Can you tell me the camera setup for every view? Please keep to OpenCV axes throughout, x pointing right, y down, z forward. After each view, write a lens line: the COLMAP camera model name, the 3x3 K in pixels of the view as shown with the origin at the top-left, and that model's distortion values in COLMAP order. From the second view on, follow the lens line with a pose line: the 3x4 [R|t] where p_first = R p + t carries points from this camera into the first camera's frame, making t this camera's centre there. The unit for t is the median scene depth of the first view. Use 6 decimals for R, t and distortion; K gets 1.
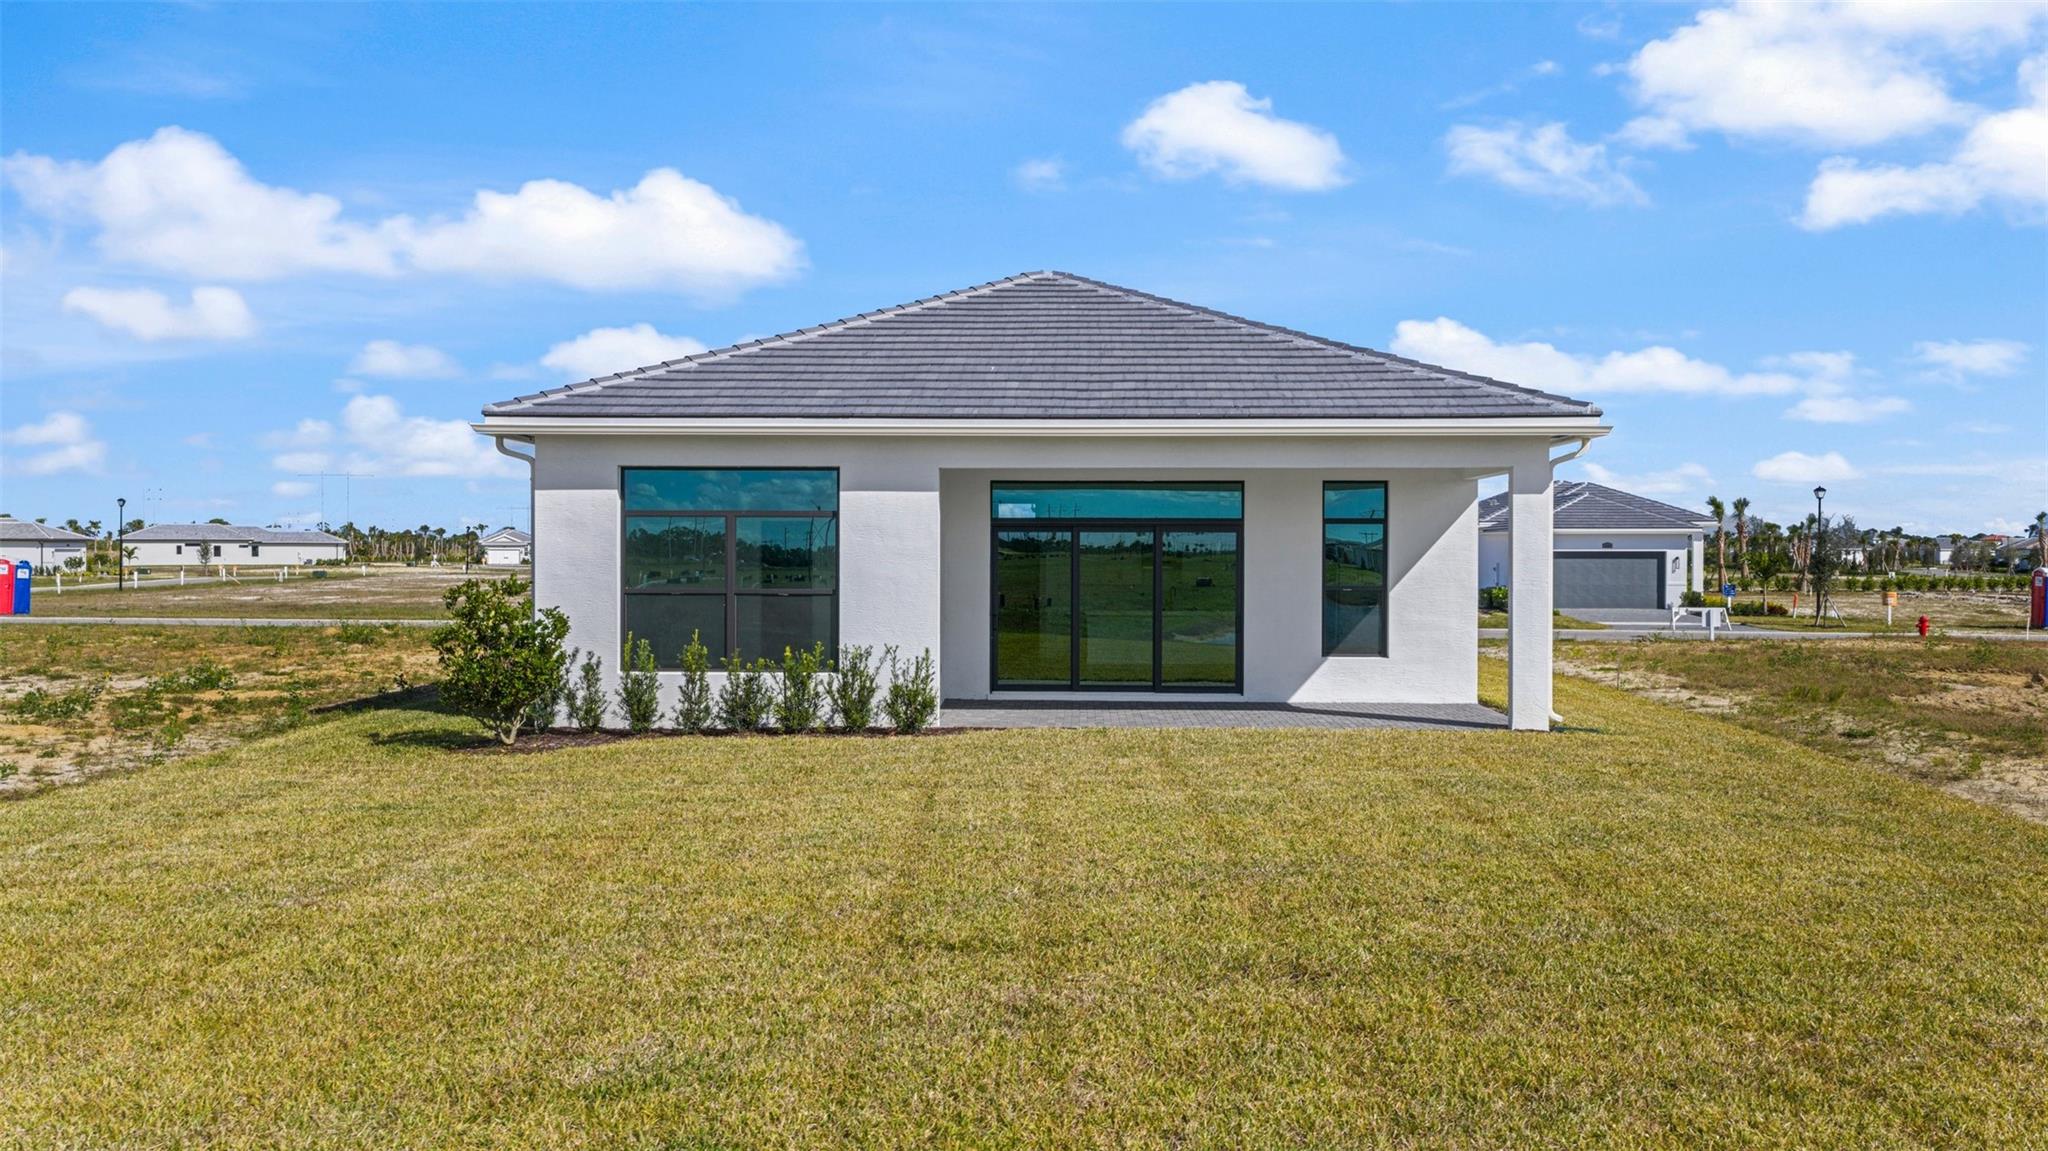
lens RADIAL K [[1687.2, 0, 1024.0], [0, 1687.2, 575.5], [0, 0, 1]] dist [0.040220, -0.002141]
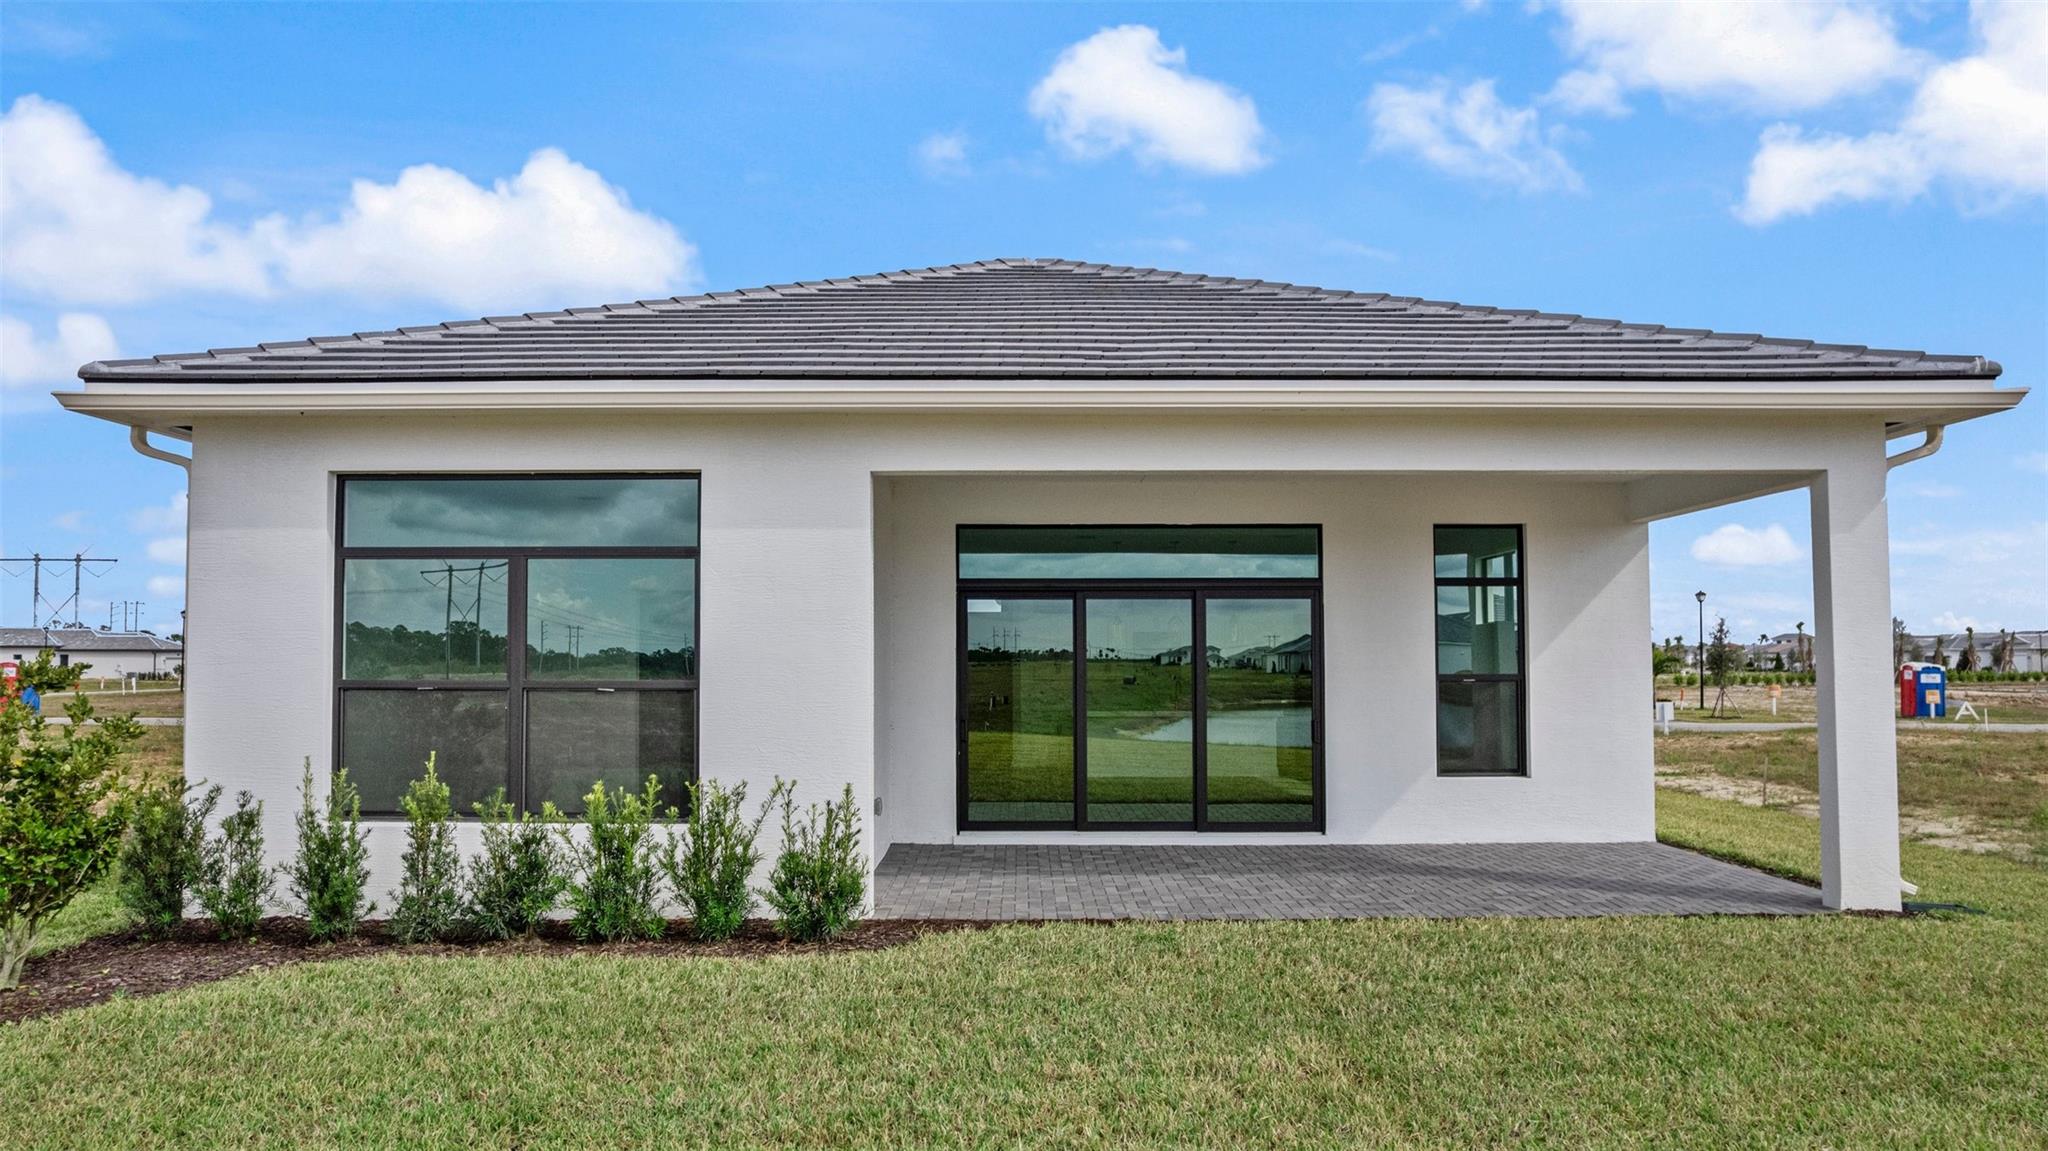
lens RADIAL K [[1327.9, 0, 1024.0], [0, 1327.9, 575.5], [0, 0, 1]] dist [-0.008720, 0.000701]
pose [[0.999213, -0.000985, 0.039656, -0.016213], [0.004023, 0.997053, -0.076617, 0.007864], [-0.039463, 0.076716, 0.996272, 0.540911]]
